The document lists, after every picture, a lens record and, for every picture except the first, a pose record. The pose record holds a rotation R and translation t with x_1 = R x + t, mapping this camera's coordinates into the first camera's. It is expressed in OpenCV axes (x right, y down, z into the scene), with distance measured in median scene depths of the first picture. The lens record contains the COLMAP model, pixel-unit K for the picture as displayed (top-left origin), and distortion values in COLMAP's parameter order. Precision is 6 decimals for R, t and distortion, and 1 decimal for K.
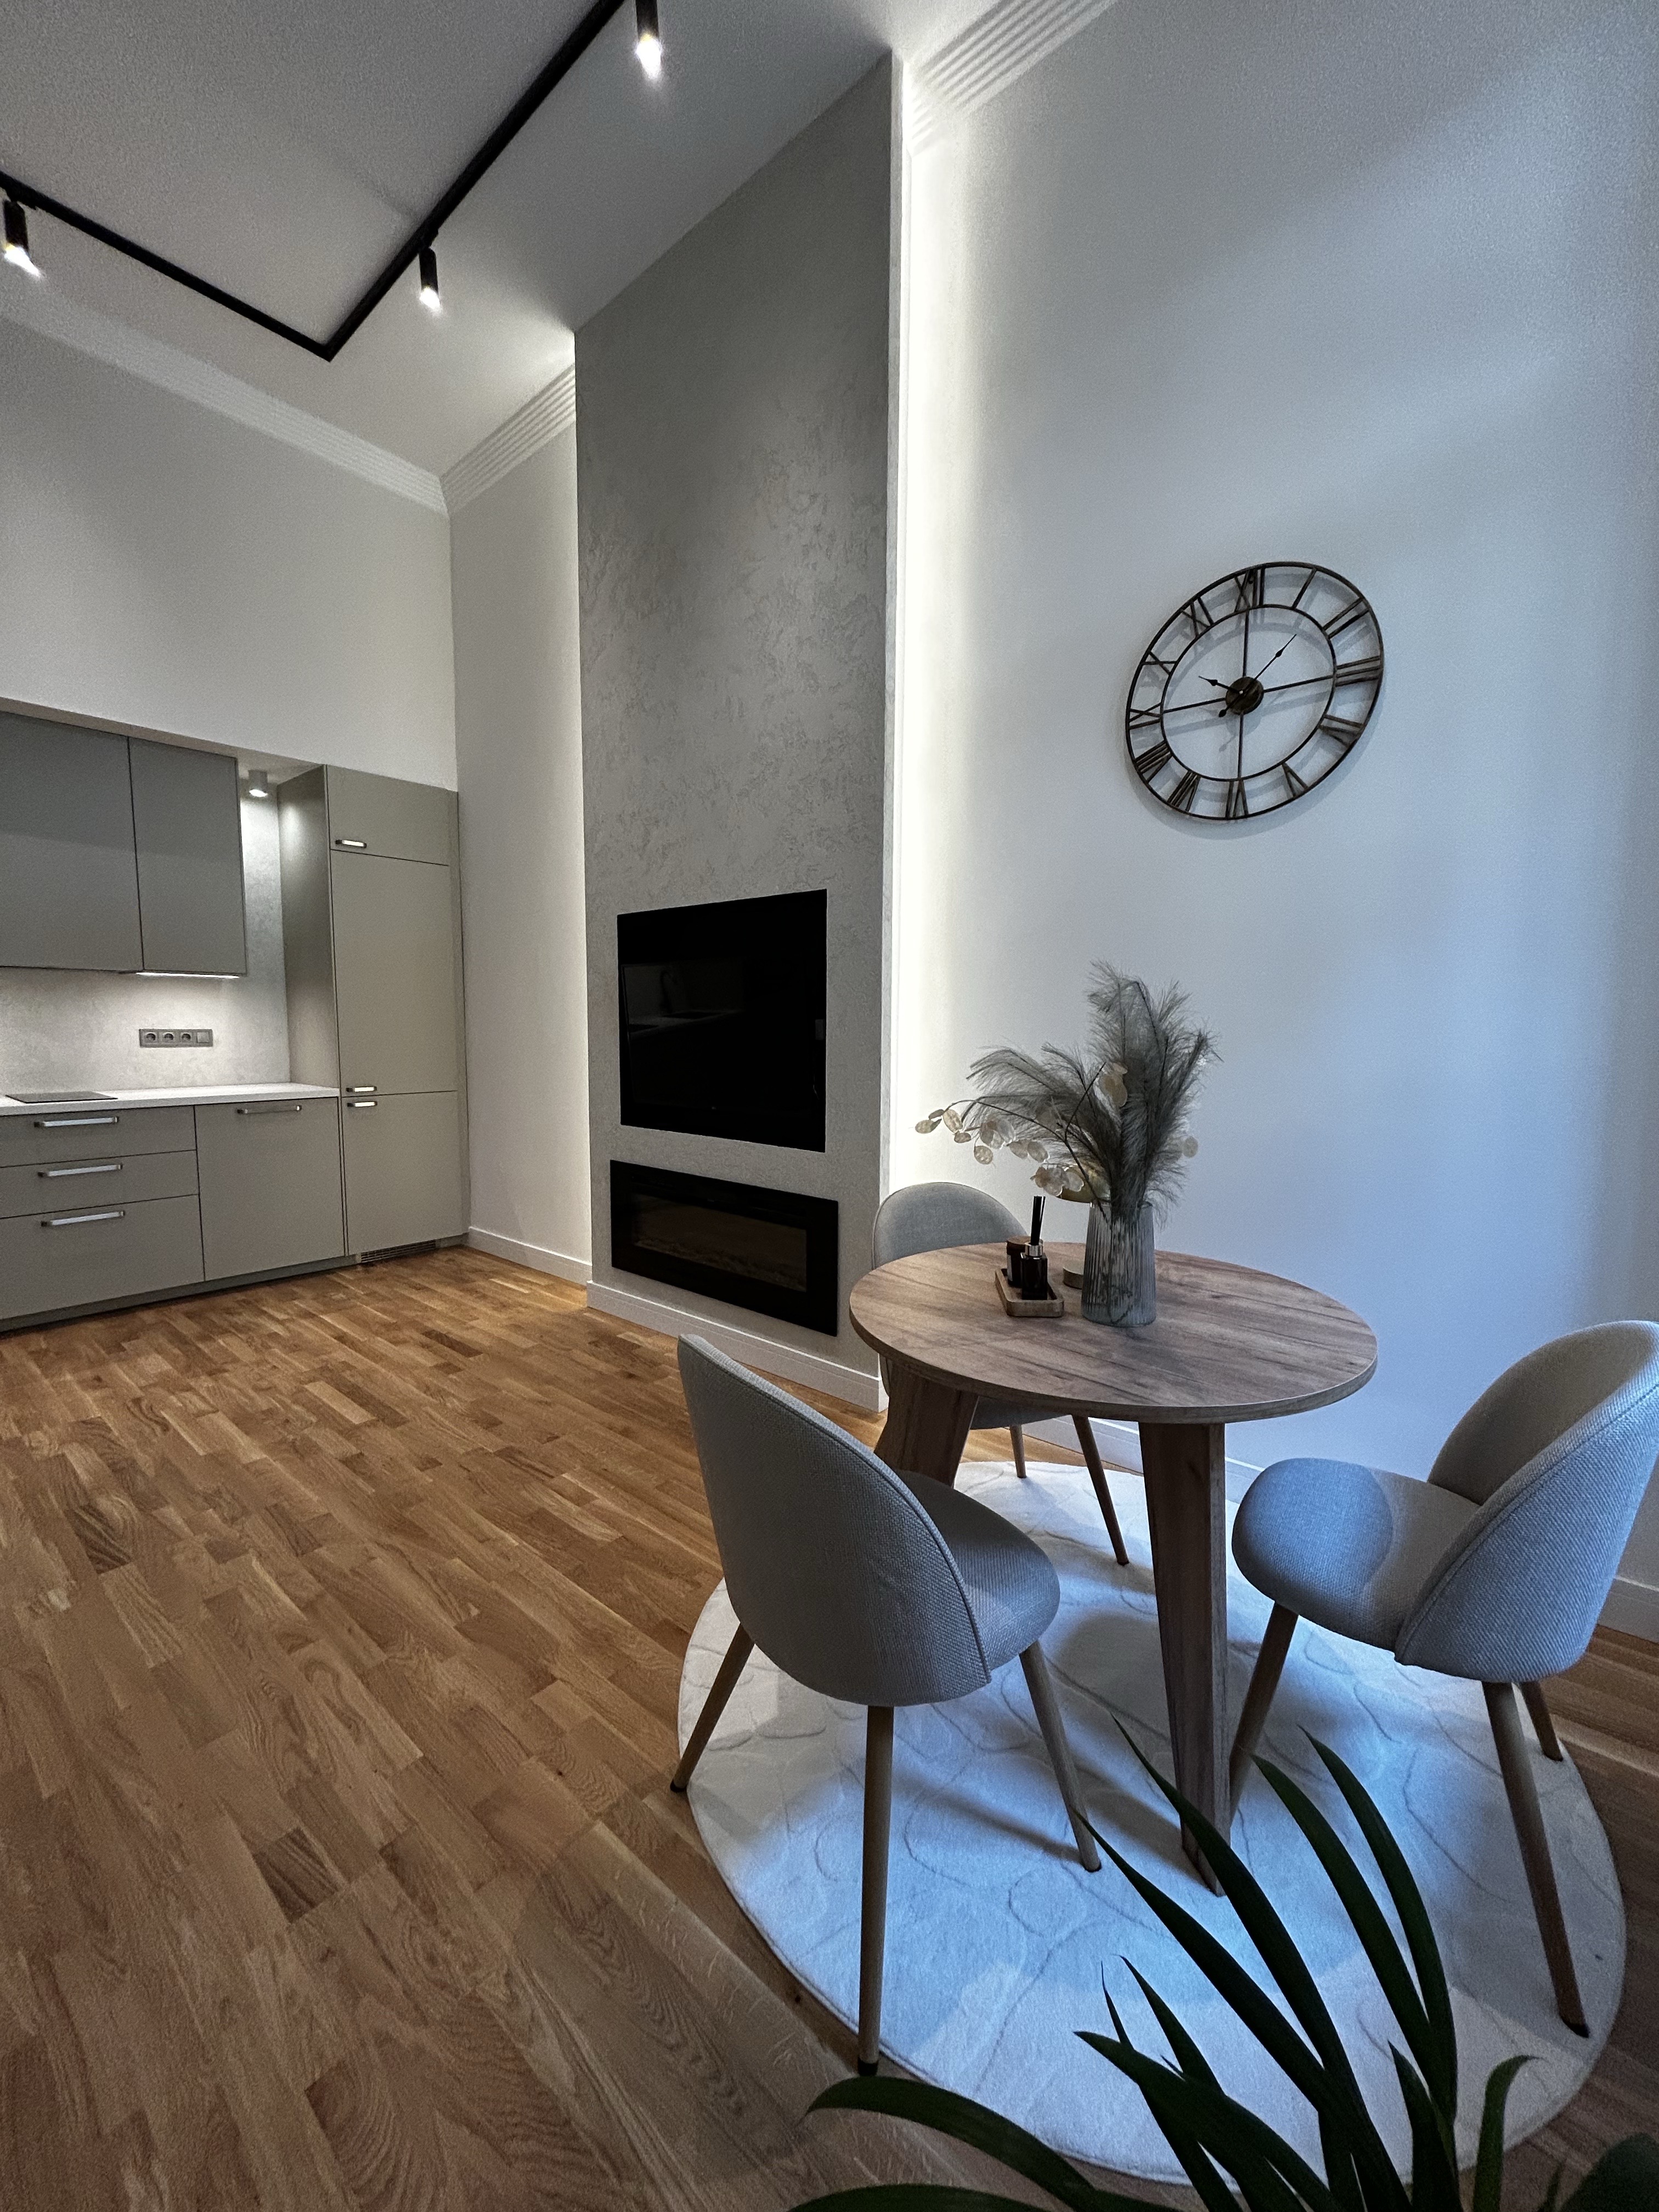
lens RADIAL K [[885.2, 0, 826.4], [0, 885.2, 1105.9], [0, 0, 1]] dist [-0.001926, 0.000057]
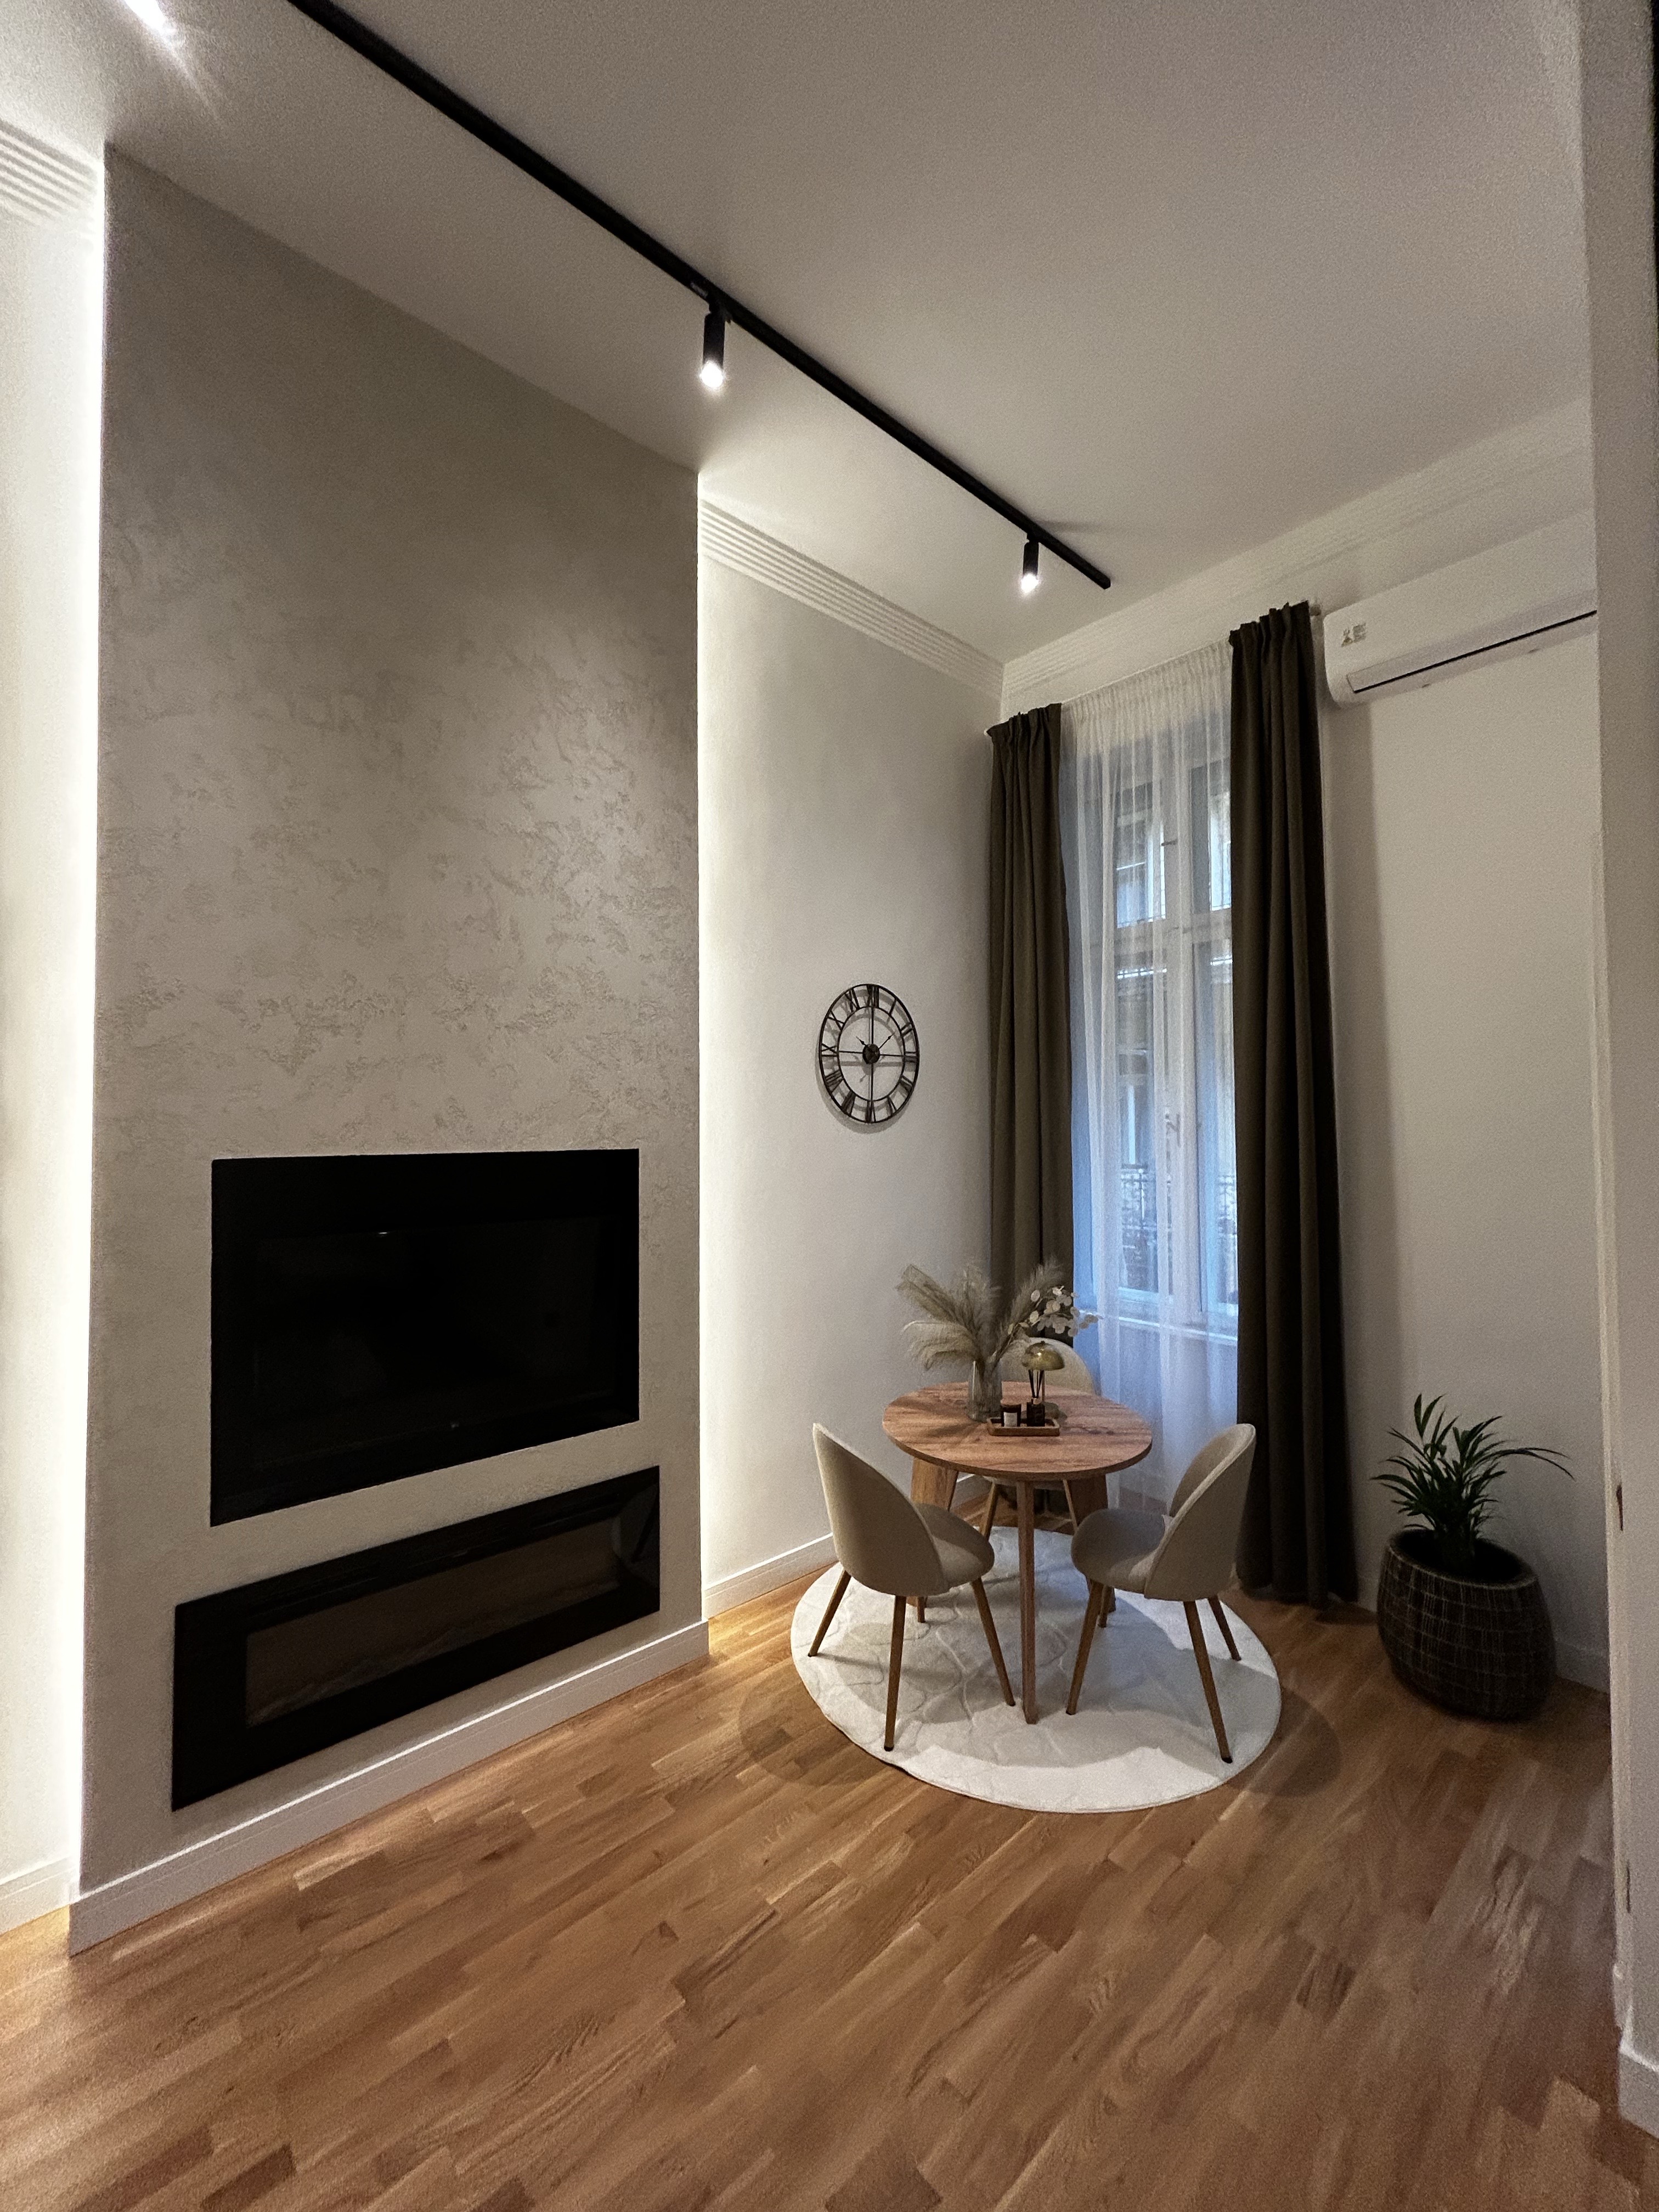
lens RADIAL K [[881.0, 0, 831.3], [0, 881.0, 1106.1], [0, 0, 1]] dist [-0.001257, -0.000199]
pose [[0.134699, 0.015313, 0.990768, -0.859390], [0.098619, 0.994709, -0.028782, -0.221585], [-0.985967, 0.101586, 0.132476, 0.593246]]
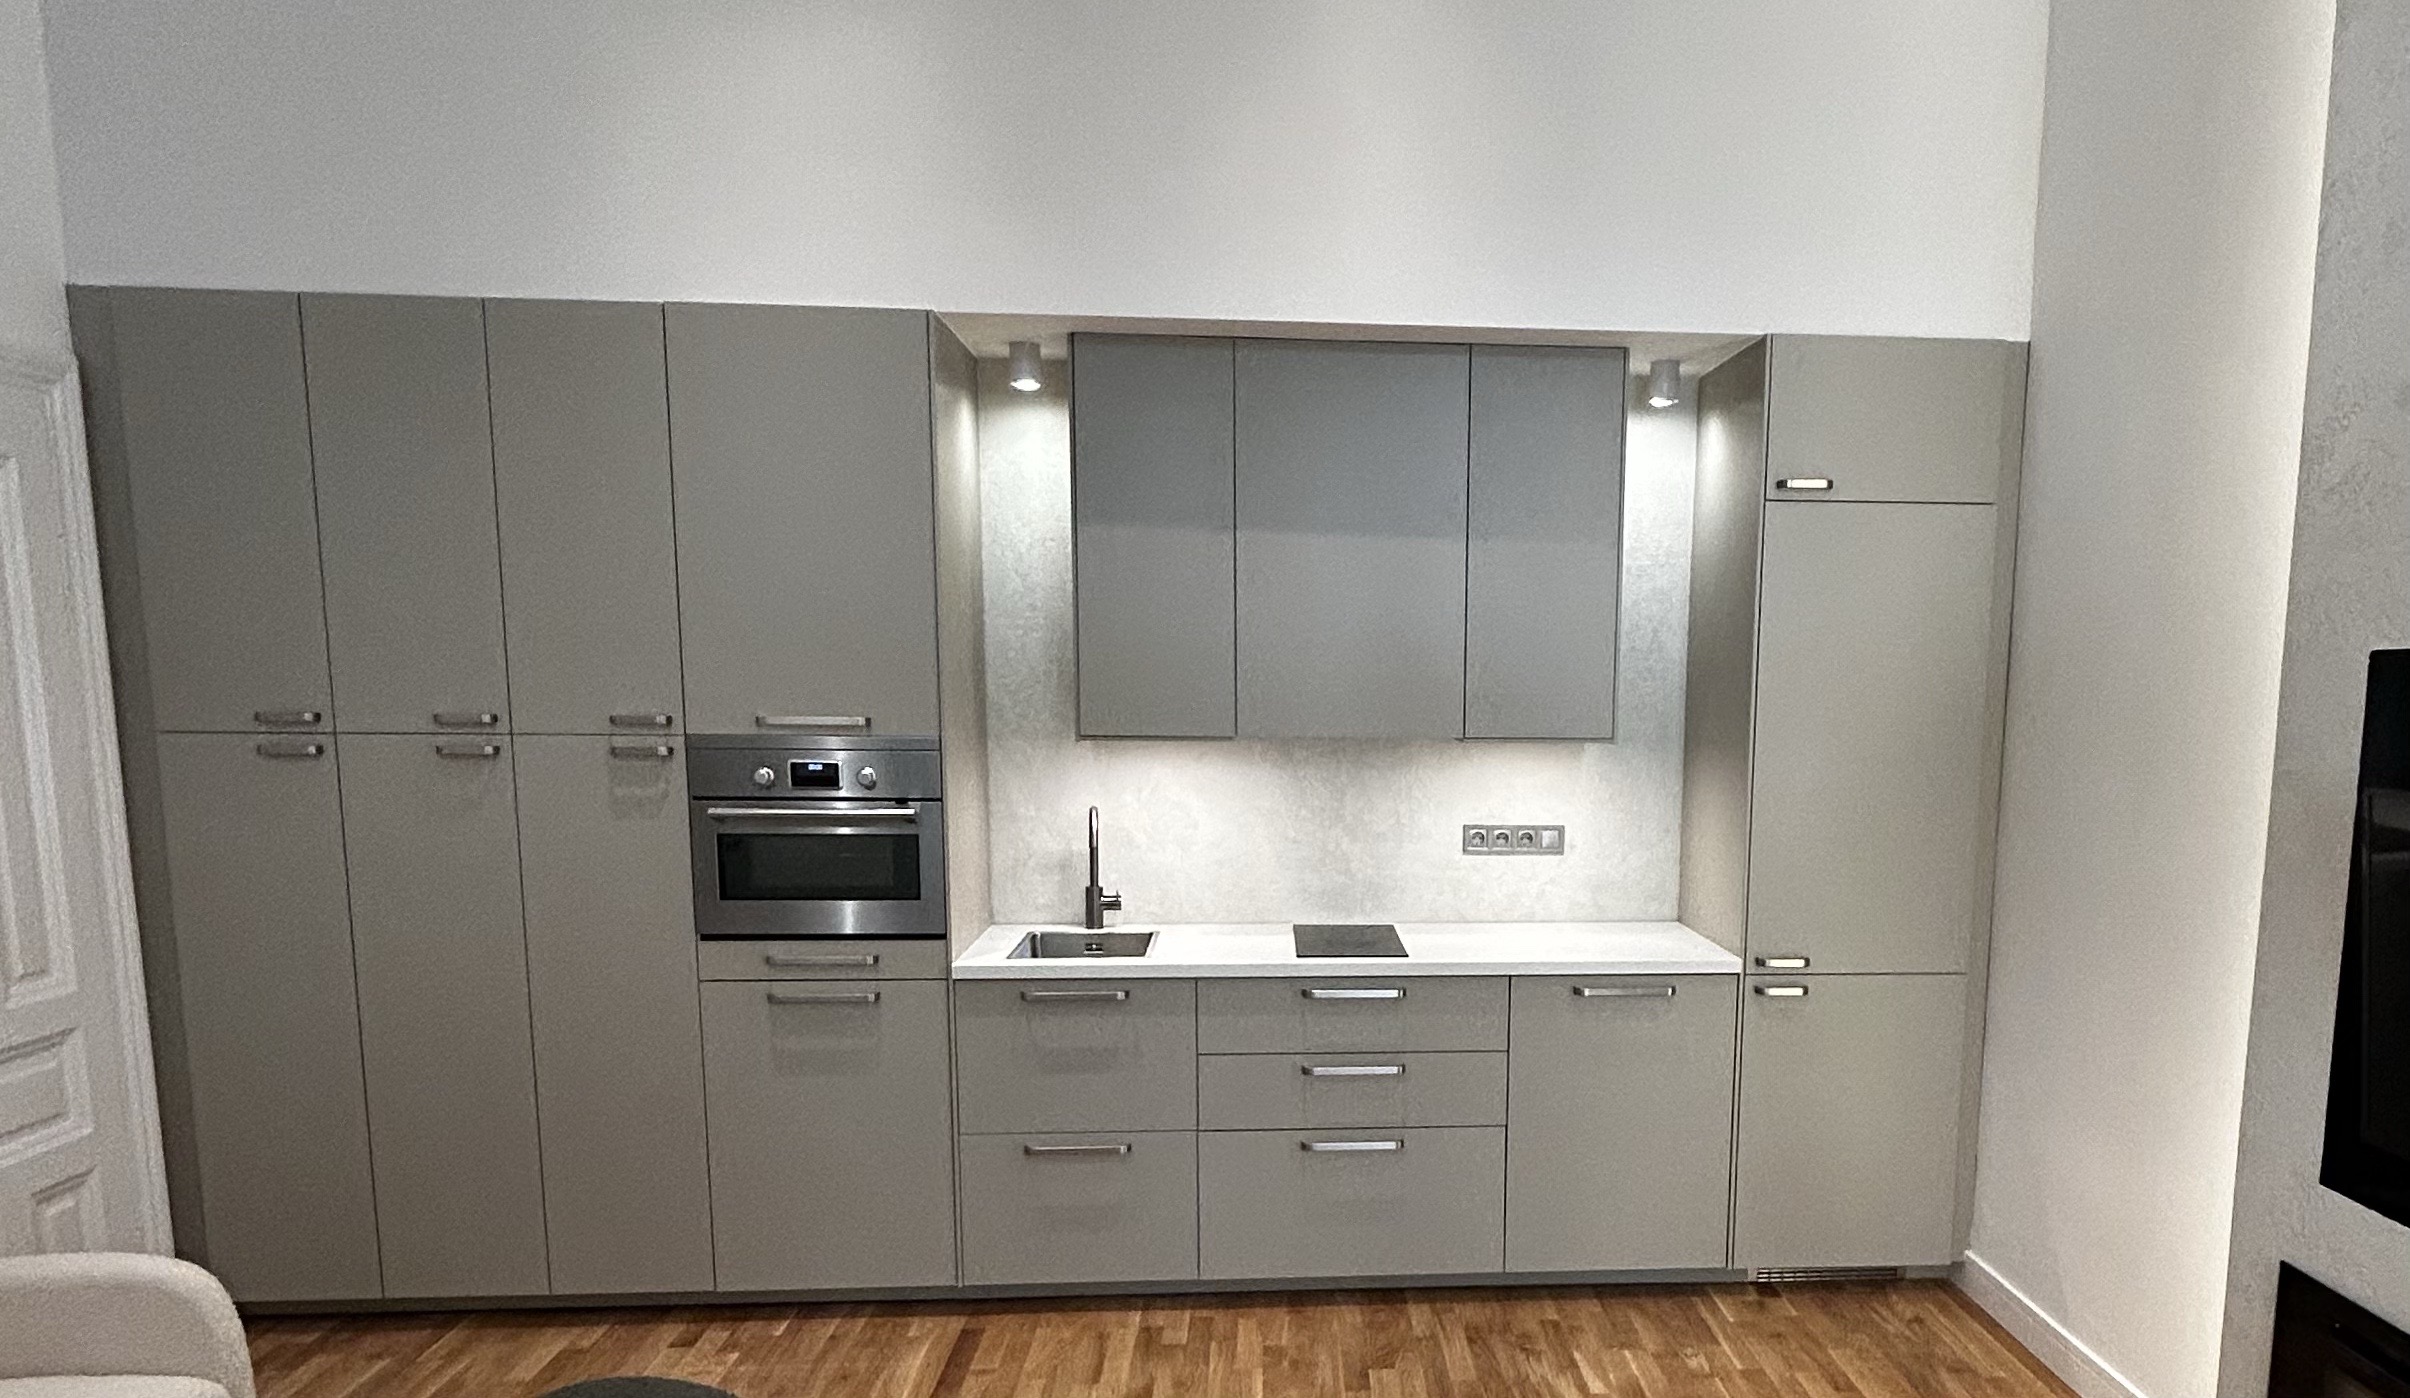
lens RADIAL K [[1621.3, 0, 1401.0], [0, 1621.3, 913.4], [0, 0, 1]] dist [0.024502, -0.034176]
pose [[0.710857, 0.105523, -0.695375, -0.037384], [-0.072293, 0.994407, 0.076999, -0.144476], [0.699611, -0.004465, 0.714510, 0.231755]]
